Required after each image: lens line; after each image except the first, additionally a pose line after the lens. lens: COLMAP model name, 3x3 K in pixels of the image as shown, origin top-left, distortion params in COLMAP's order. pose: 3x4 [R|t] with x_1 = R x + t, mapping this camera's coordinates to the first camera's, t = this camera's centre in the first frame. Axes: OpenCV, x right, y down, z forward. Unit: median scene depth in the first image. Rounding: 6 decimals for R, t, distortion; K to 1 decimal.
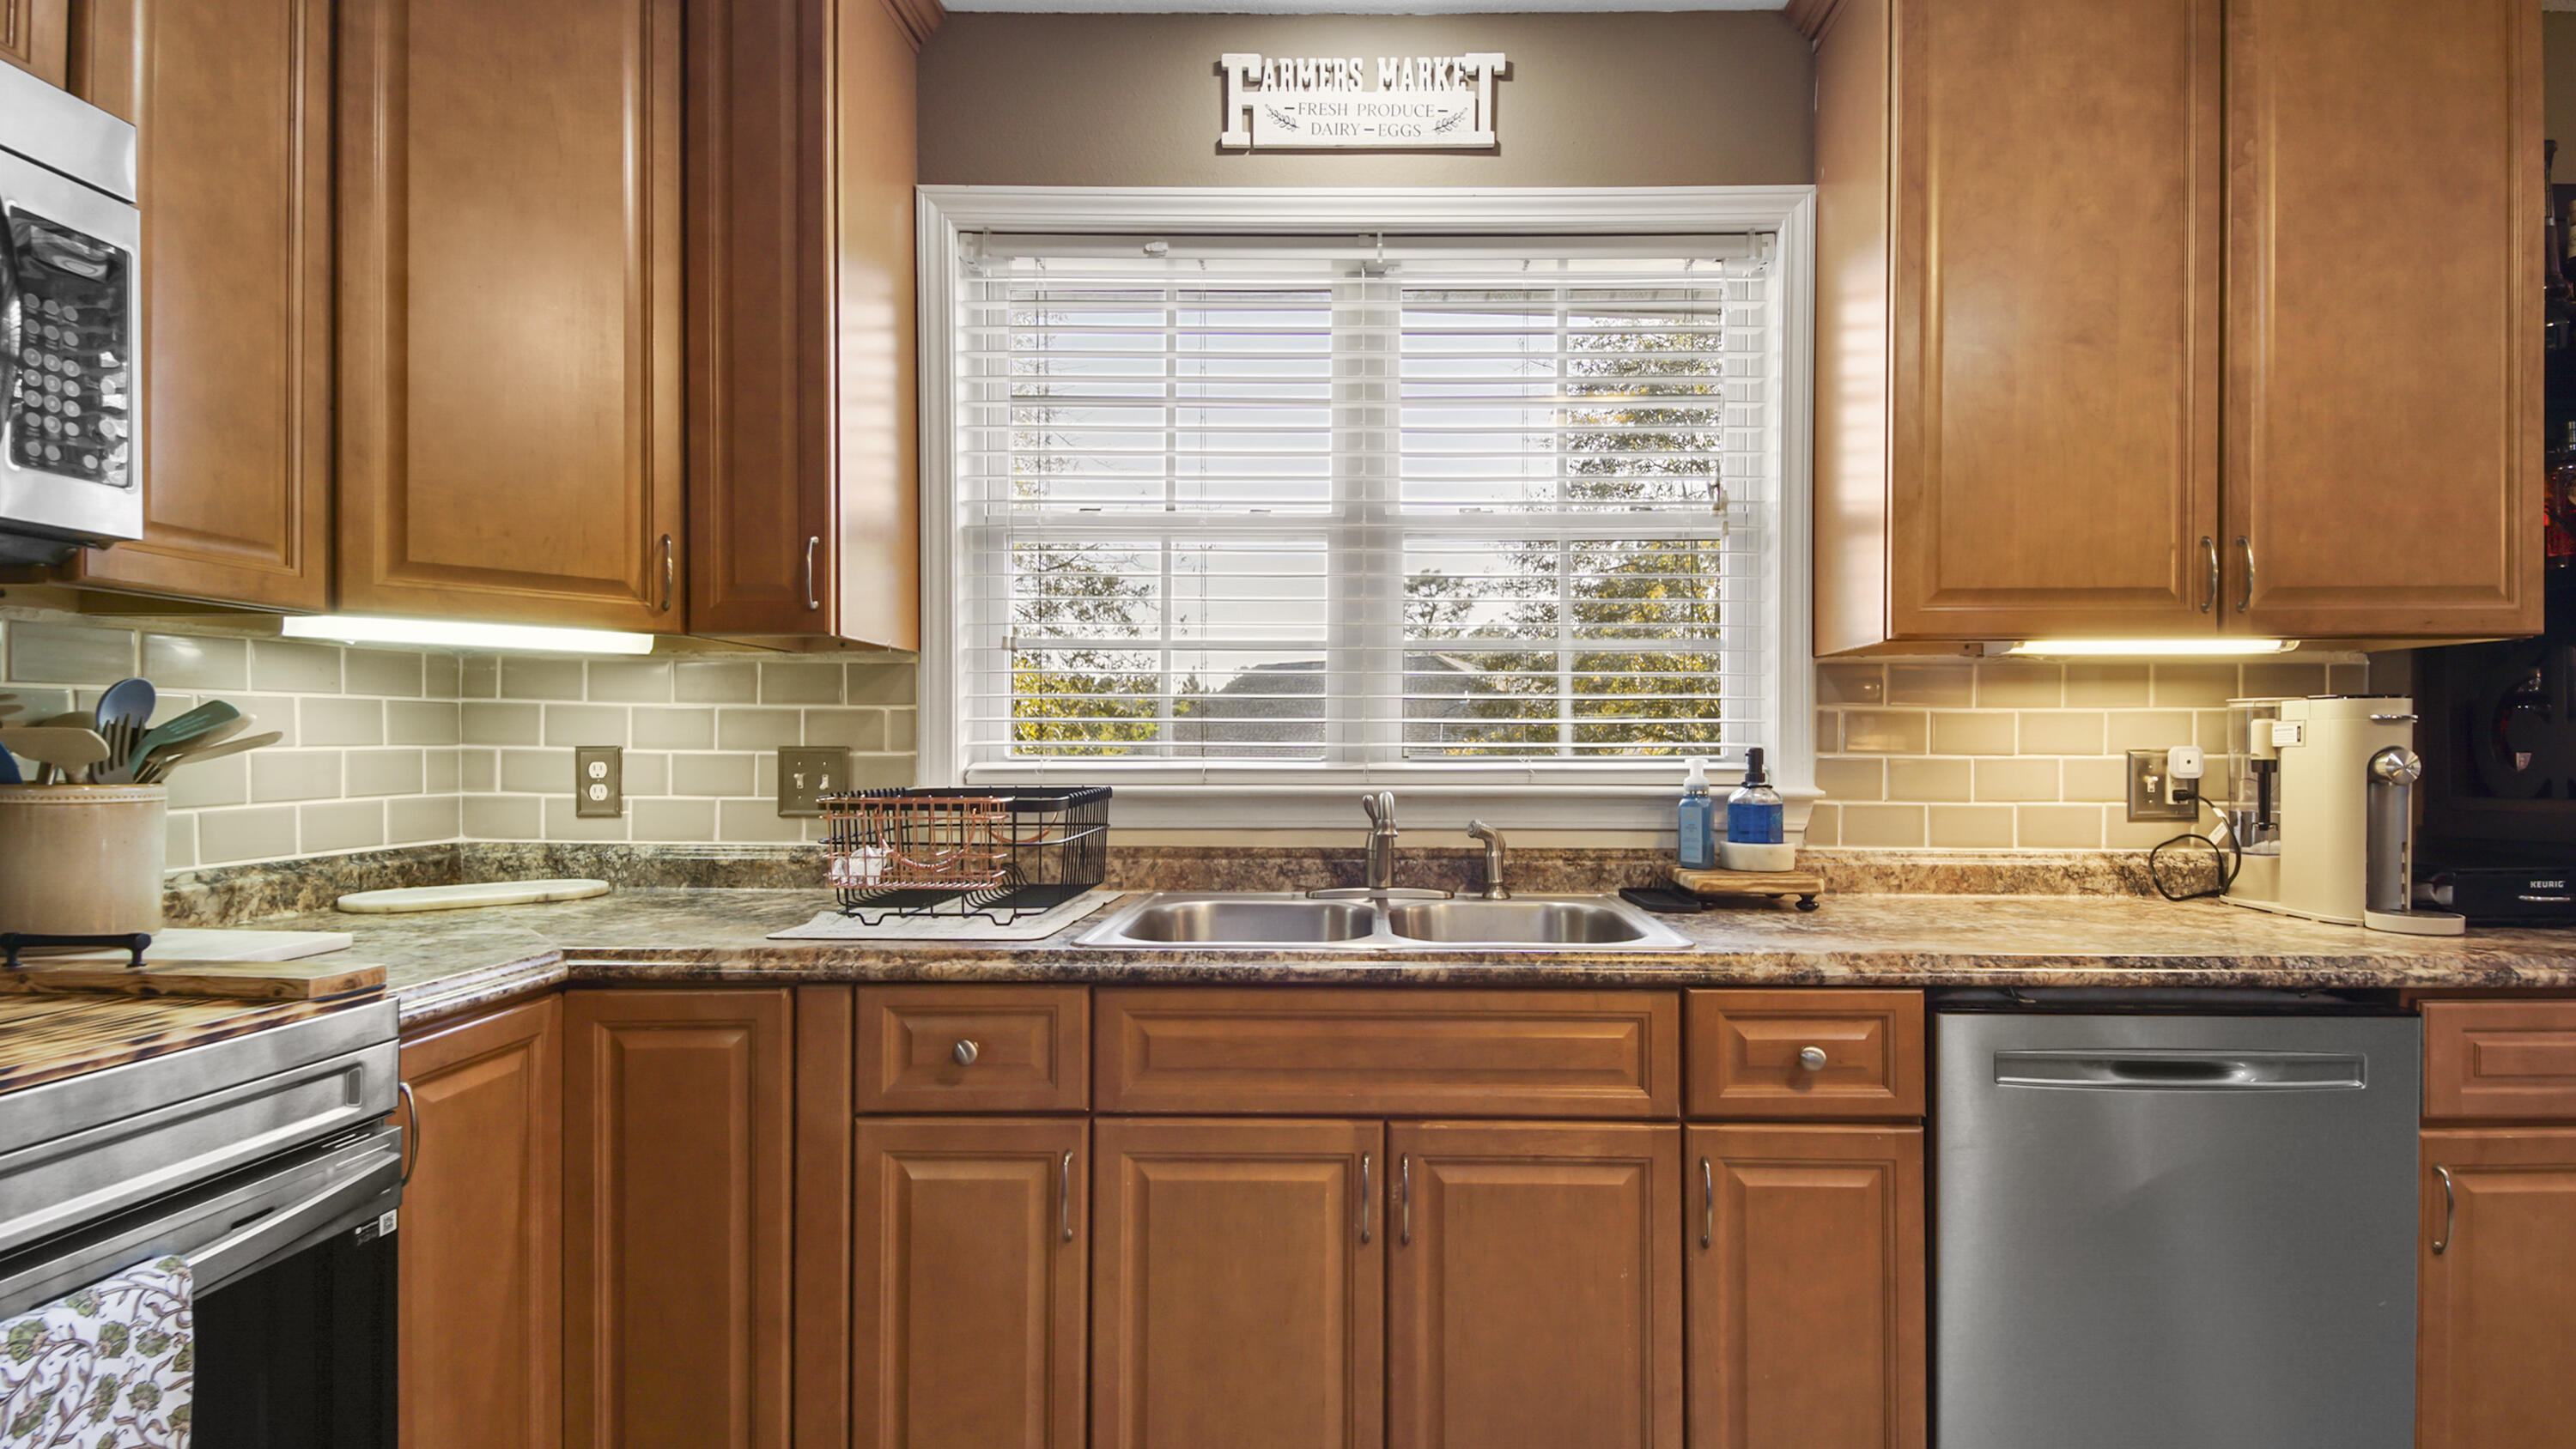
lens RADIAL K [[1196.3, 0, 1288.3], [0, 1196.3, 767.2], [0, 0, 1]] dist [0.002024, 0.000047]
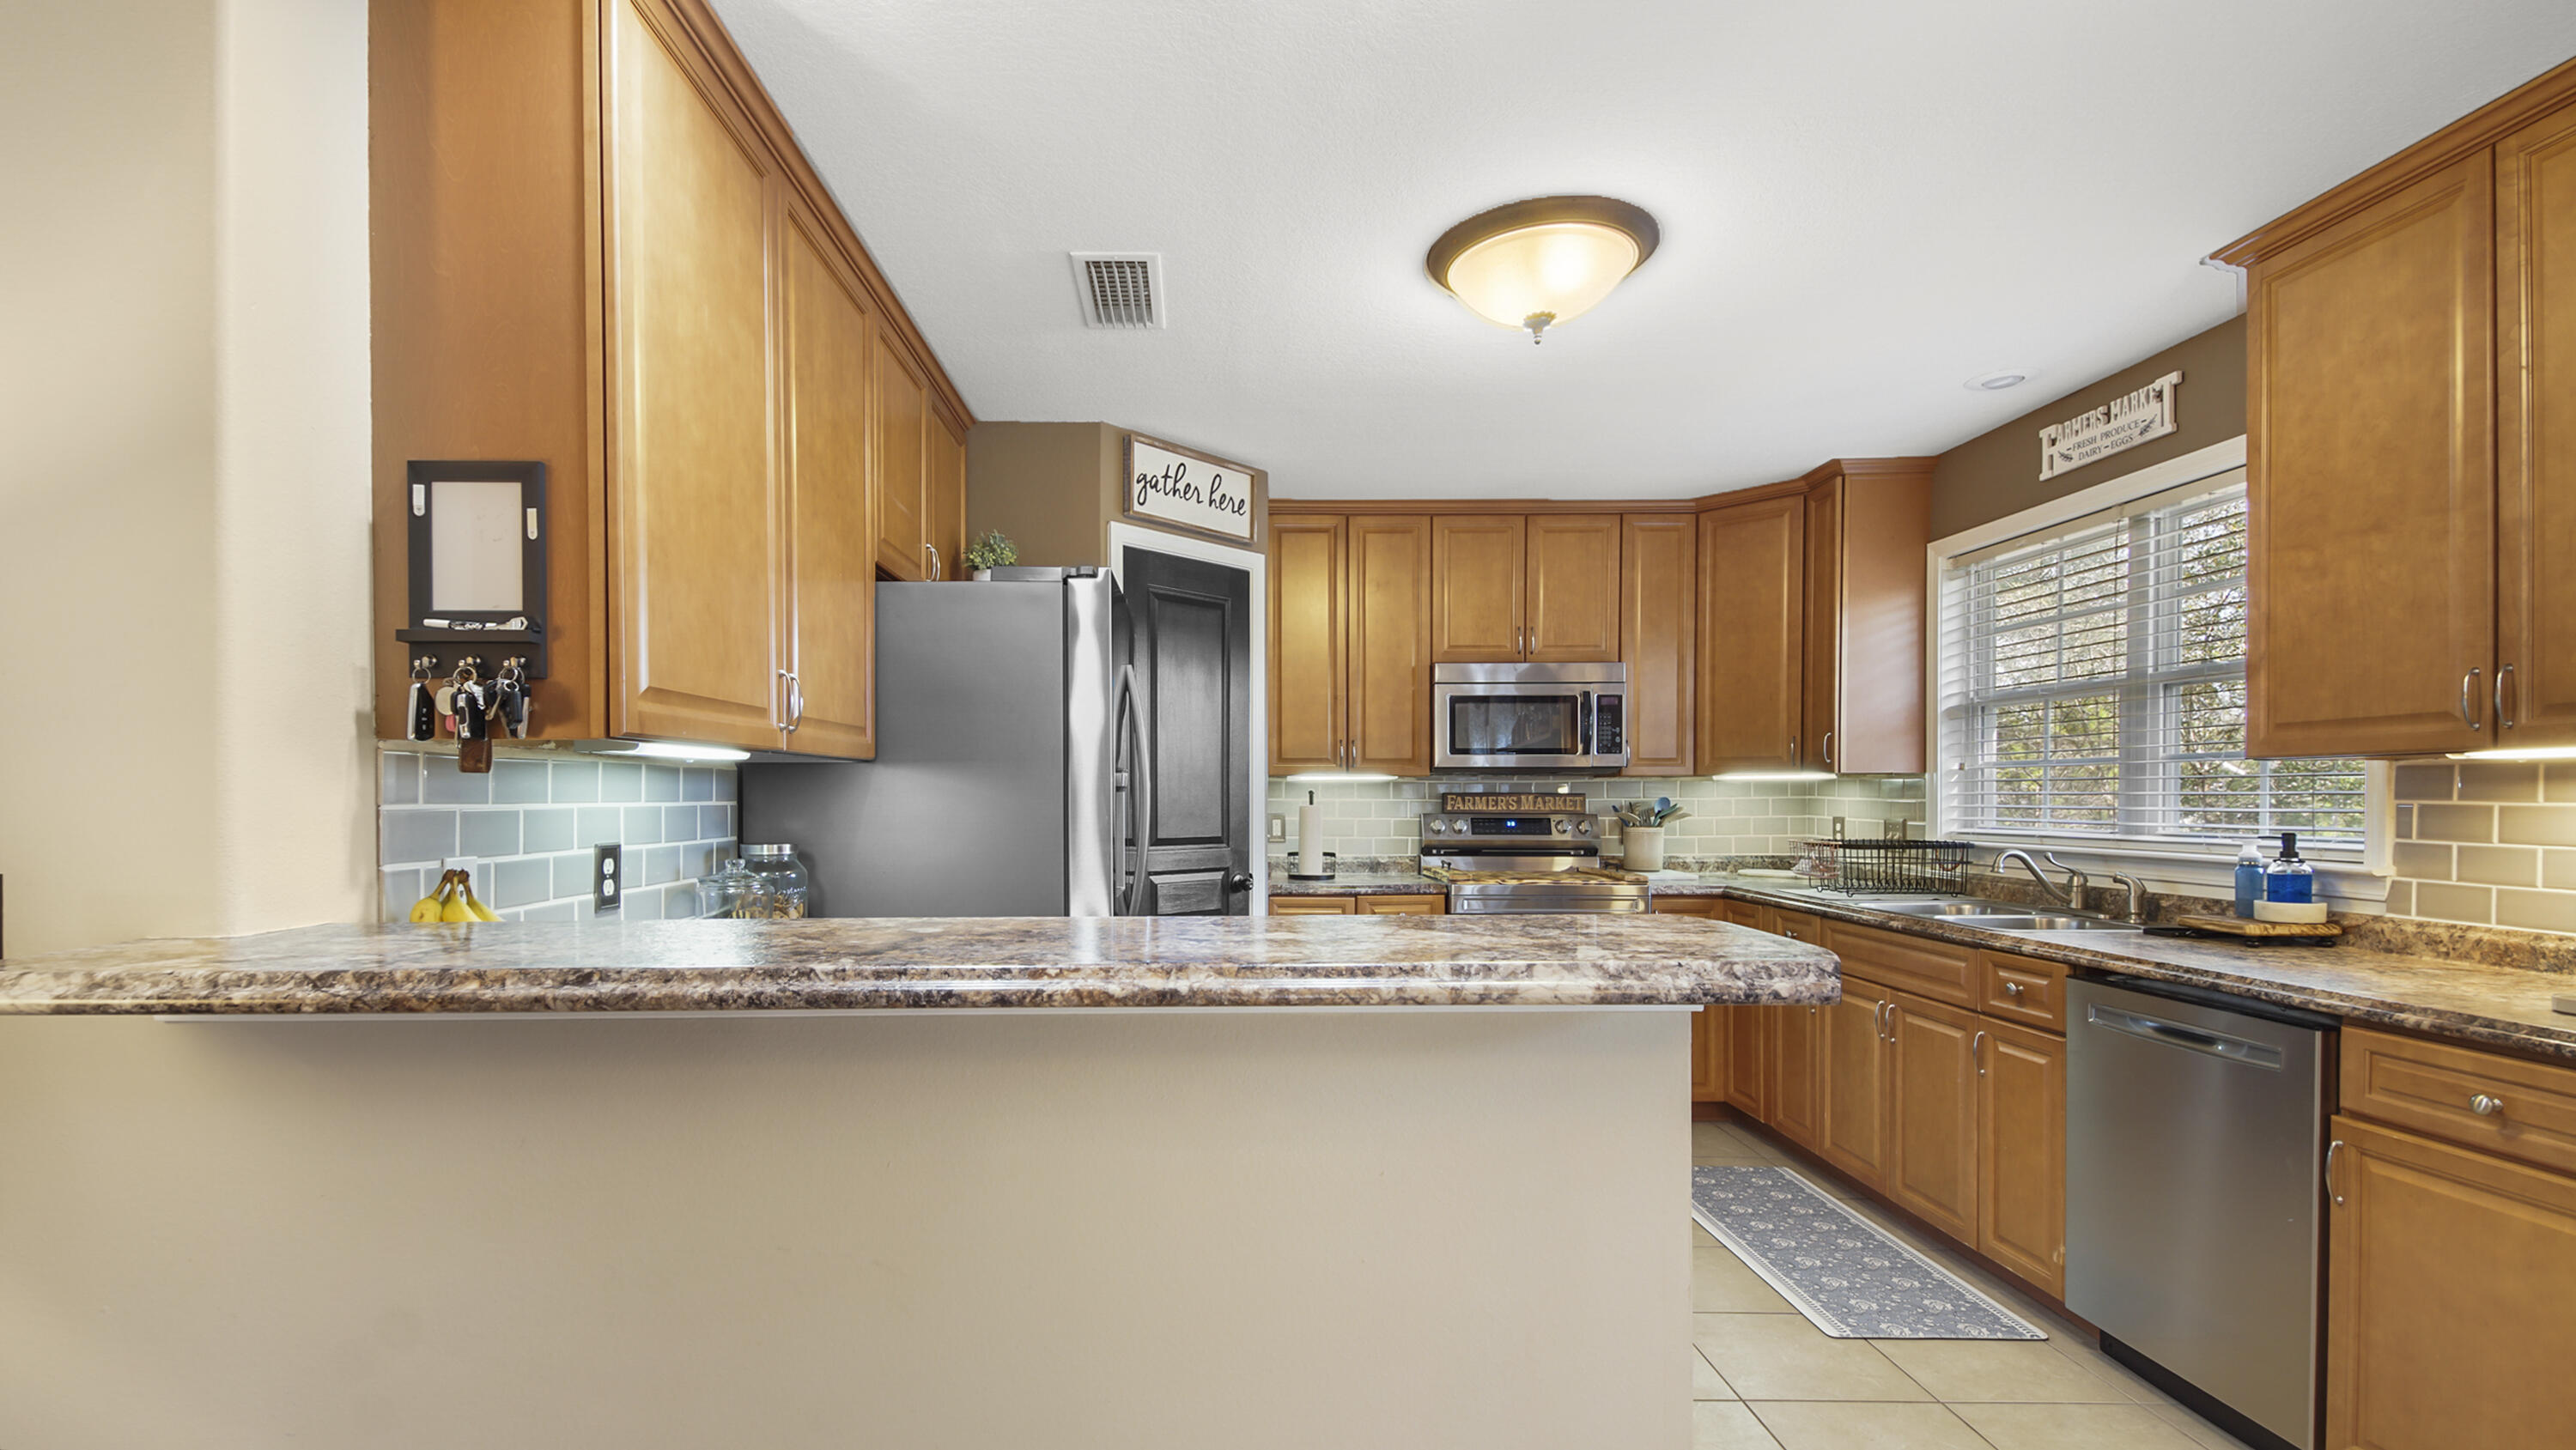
lens RADIAL K [[1103.8, 0, 1282.3], [0, 1103.8, 827.5], [0, 0, 1]] dist [0.000081, -0.000239]
pose [[0.078070, 0.026021, -0.996608, 1.548562], [-0.017249, 0.999545, 0.024746, -0.032733], [0.996799, 0.015258, 0.078484, -0.242773]]
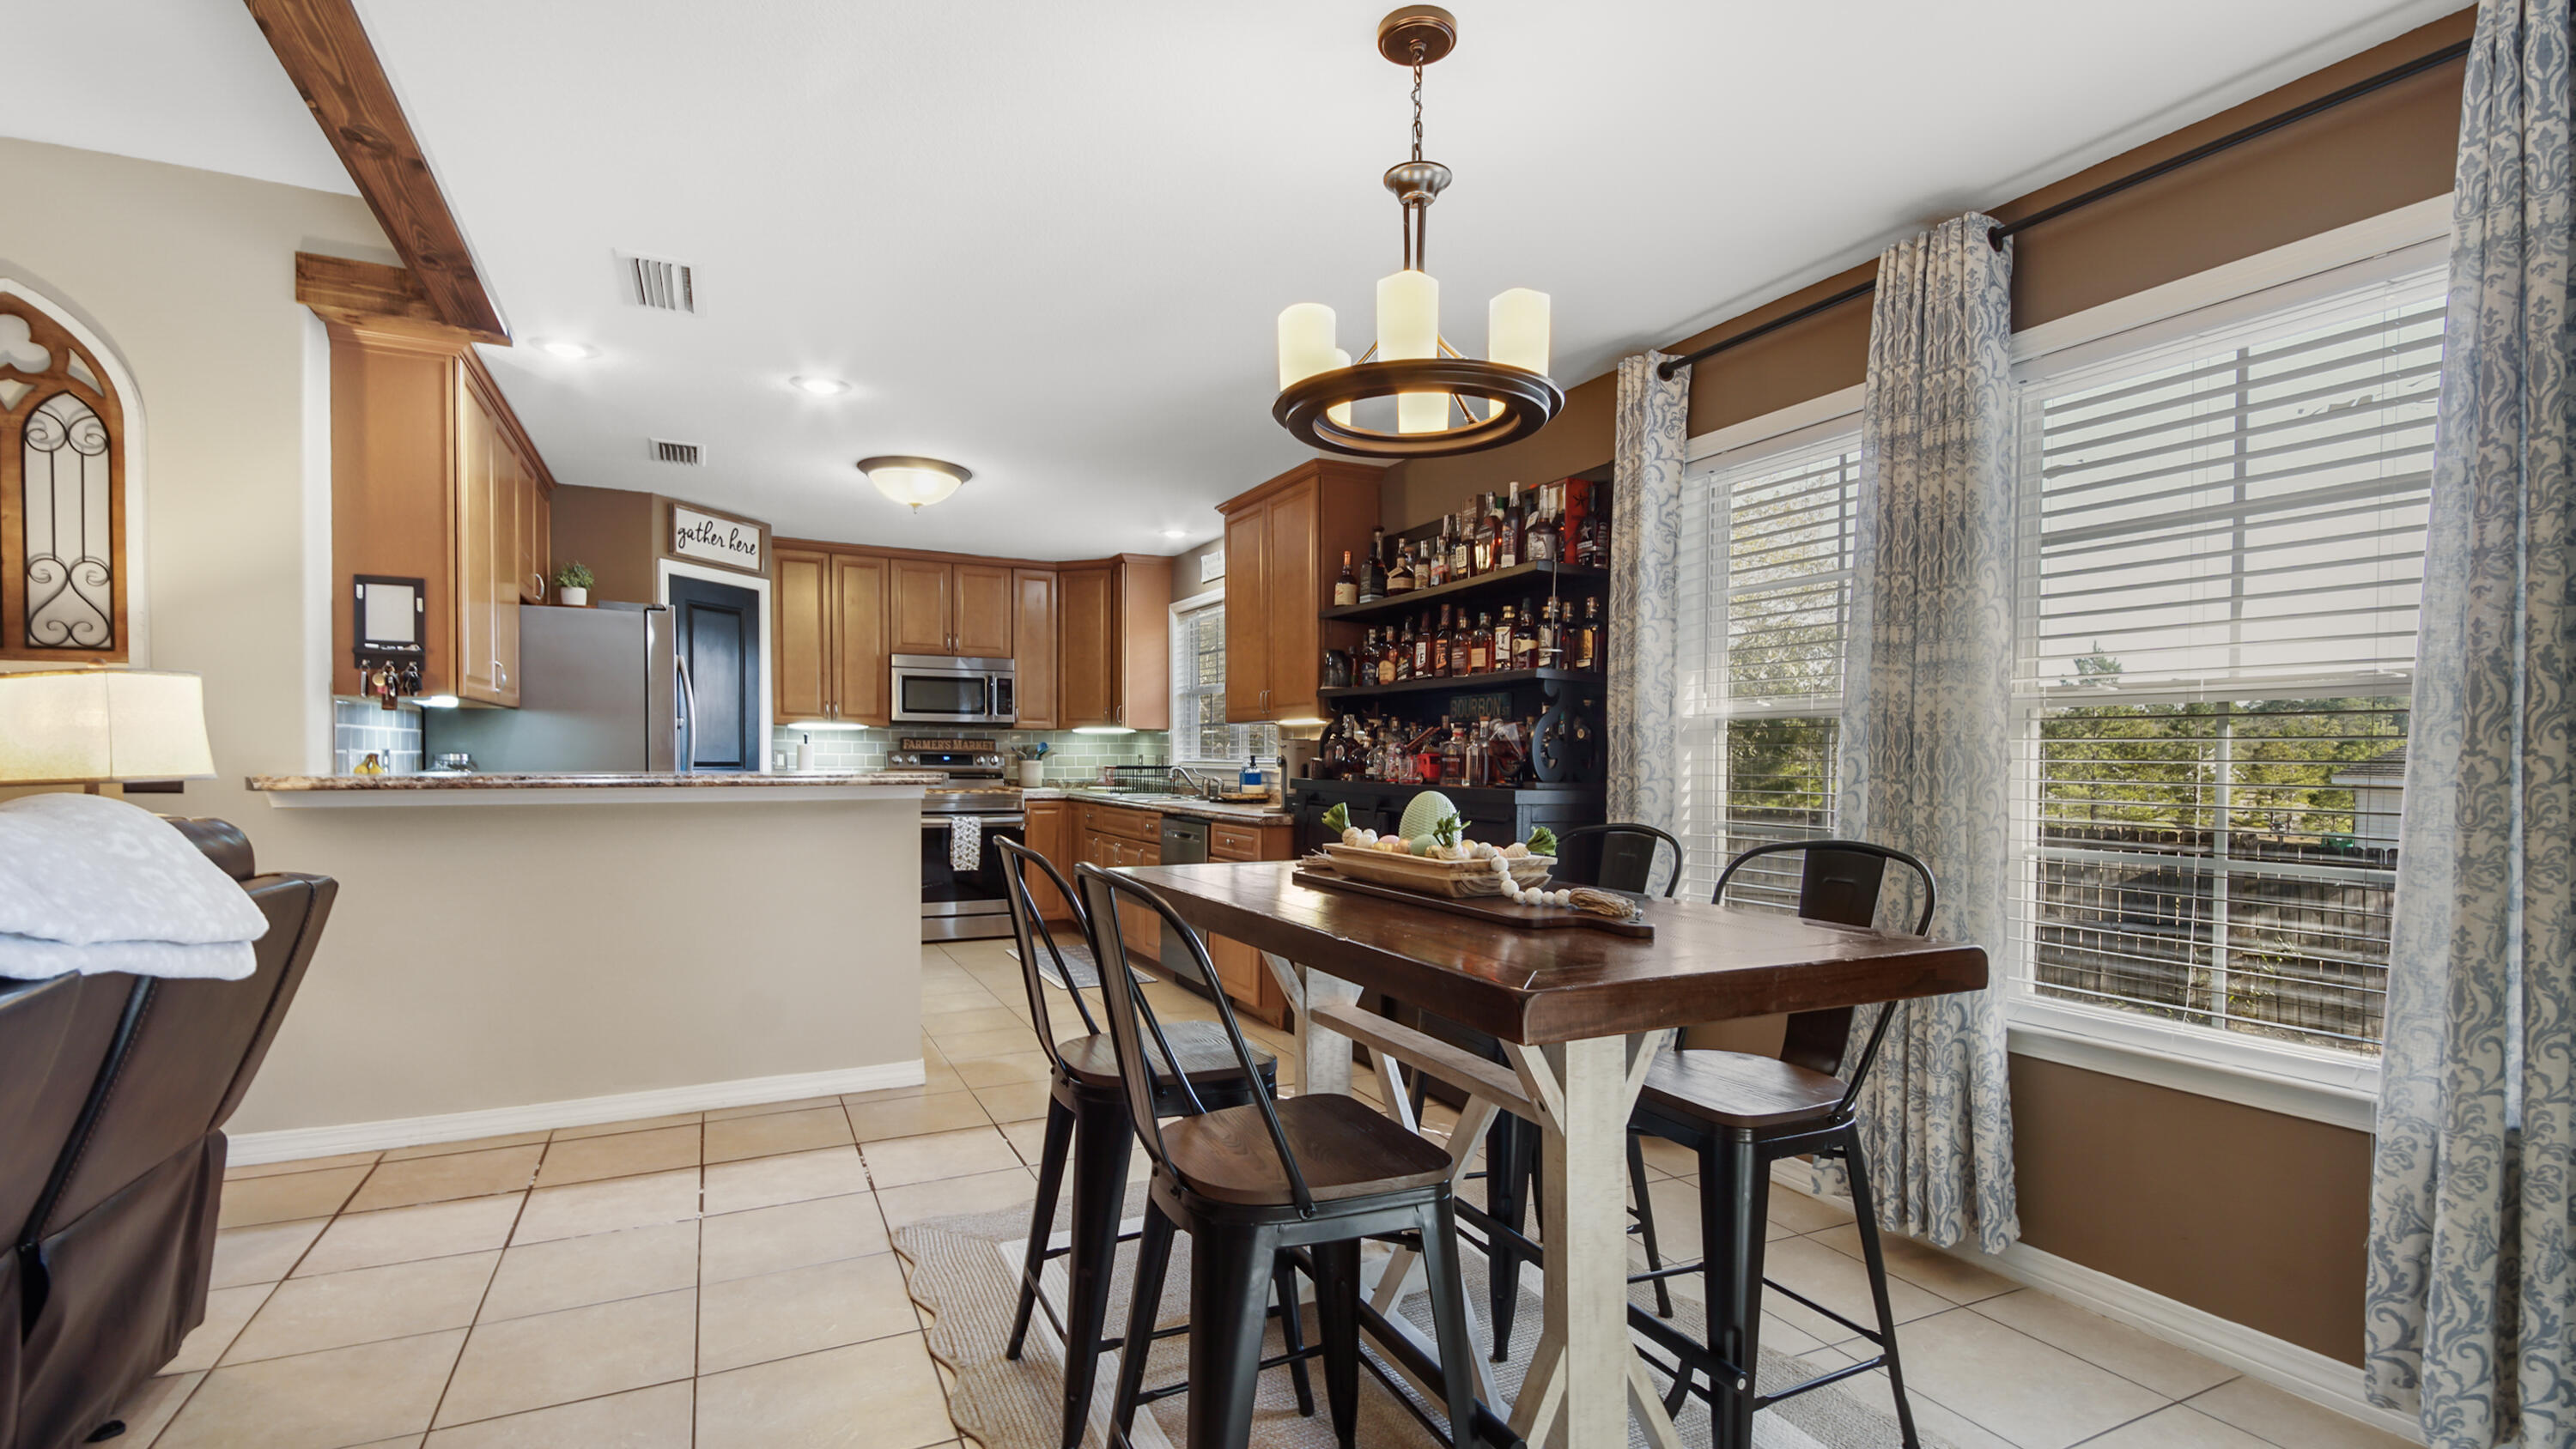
lens RADIAL K [[1141.0, 0, 1285.0], [0, 1141.0, 776.1], [0, 0, 1]] dist [0.037555, -0.021685]
pose [[0.460032, 0.014859, -0.887778, 3.137771], [-0.022531, 0.999733, 0.005057, 0.024806], [0.887616, 0.017676, 0.460244, -0.319393]]
